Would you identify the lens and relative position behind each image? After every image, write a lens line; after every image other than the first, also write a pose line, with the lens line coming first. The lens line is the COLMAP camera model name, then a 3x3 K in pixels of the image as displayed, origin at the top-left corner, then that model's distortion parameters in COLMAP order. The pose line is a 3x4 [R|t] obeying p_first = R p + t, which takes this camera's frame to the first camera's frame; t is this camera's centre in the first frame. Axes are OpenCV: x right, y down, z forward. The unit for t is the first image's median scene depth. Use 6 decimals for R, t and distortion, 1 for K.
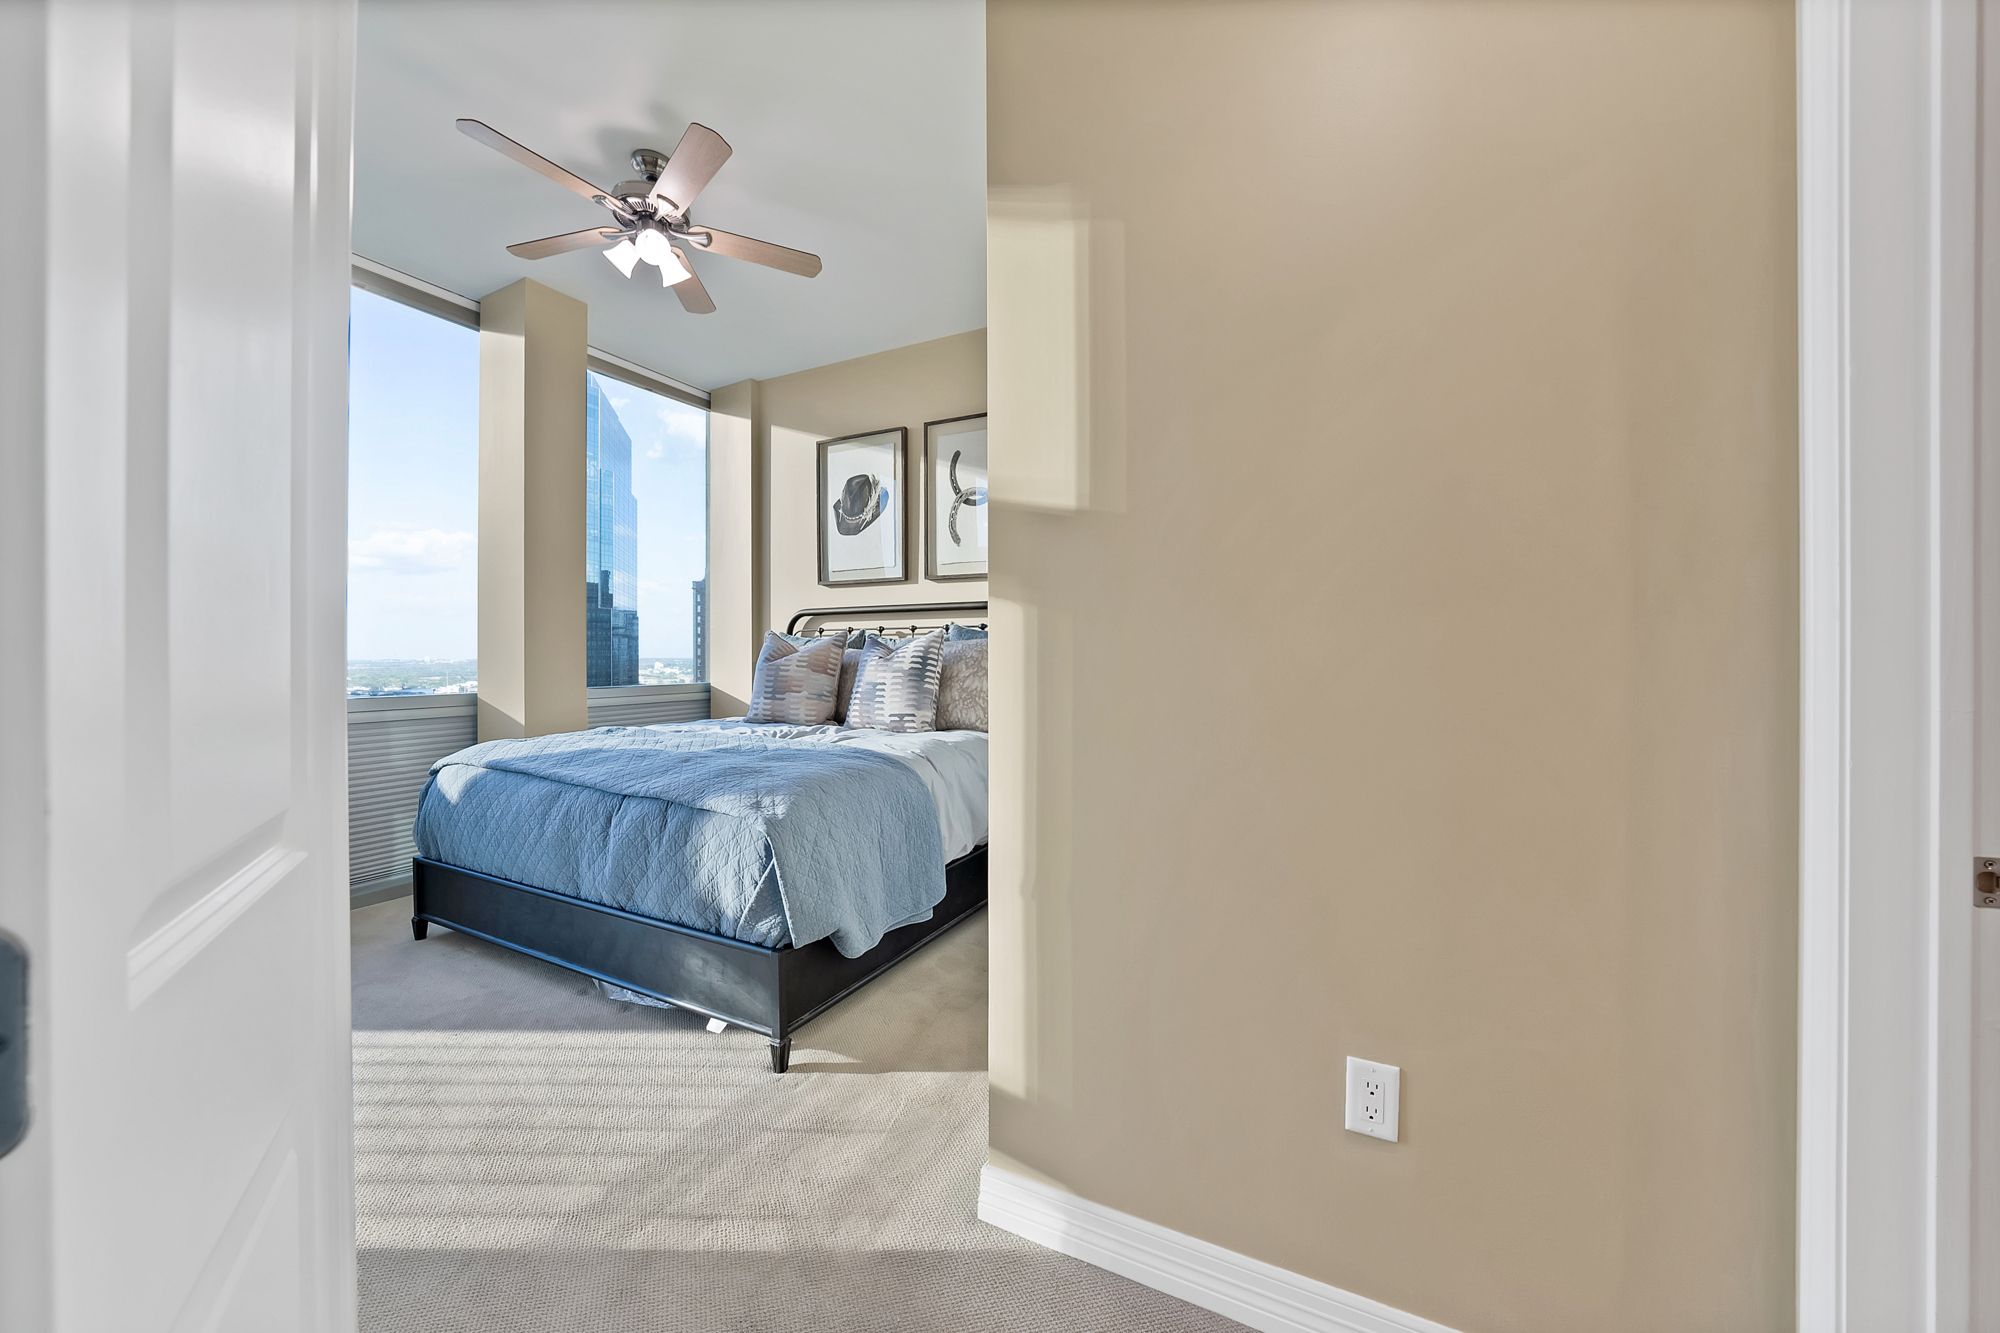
lens RADIAL K [[717.0, 0, 997.4], [0, 717.0, 655.2], [0, 0, 1]] dist [-0.031506, 0.006097]
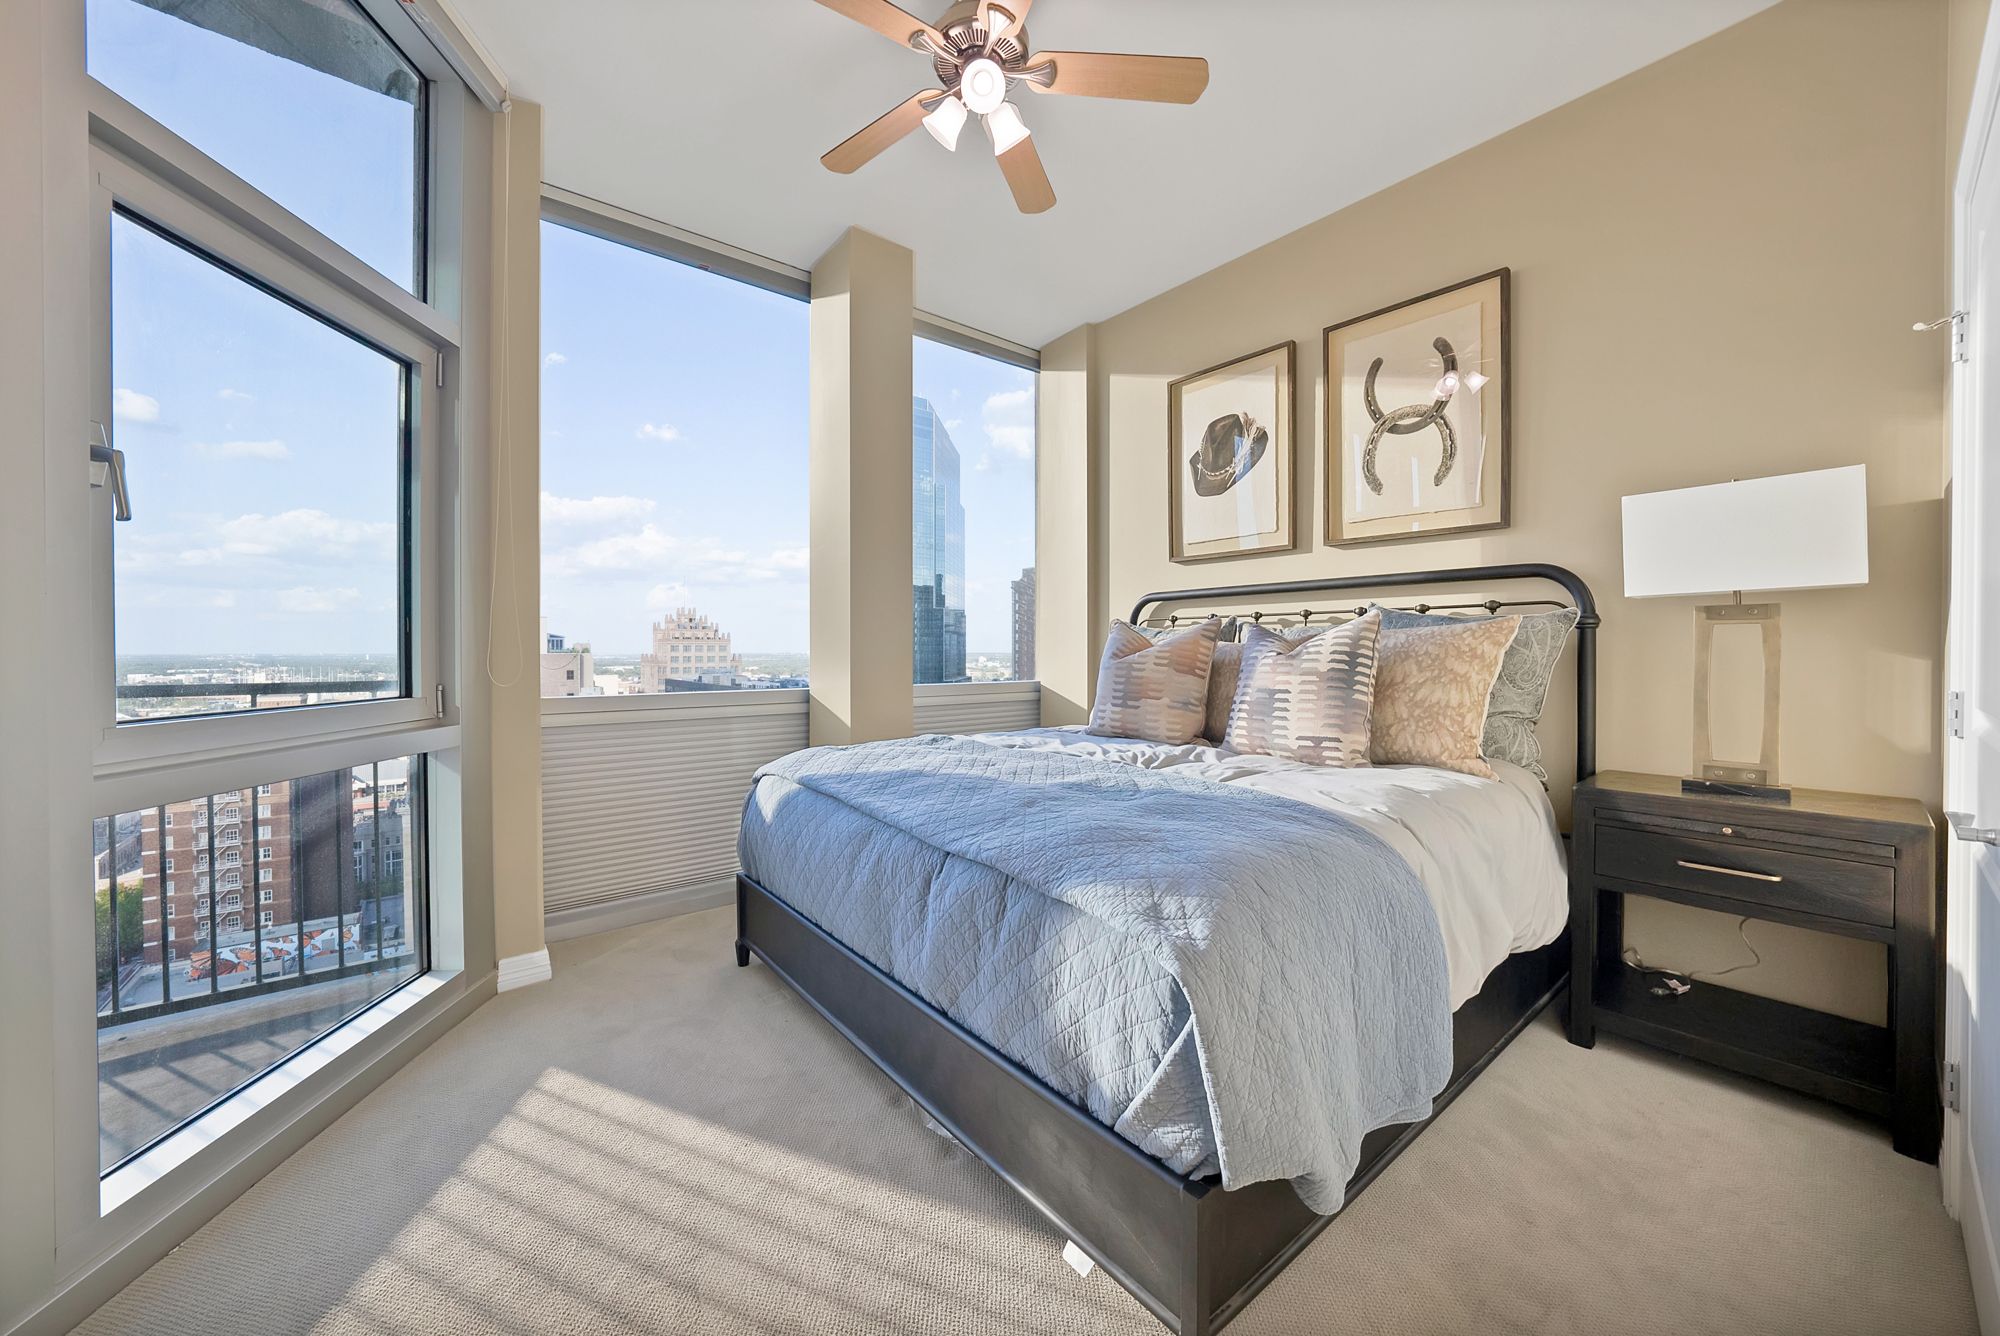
lens RADIAL K [[717.0, 0, 997.4], [0, 717.0, 656.7], [0, 0, 1]] dist [-0.031506, 0.006097]
pose [[0.911922, 0.006349, -0.410315, -0.131478], [-0.002898, 0.999955, 0.009032, 0.000957], [0.410354, -0.007048, 0.911899, 0.258627]]
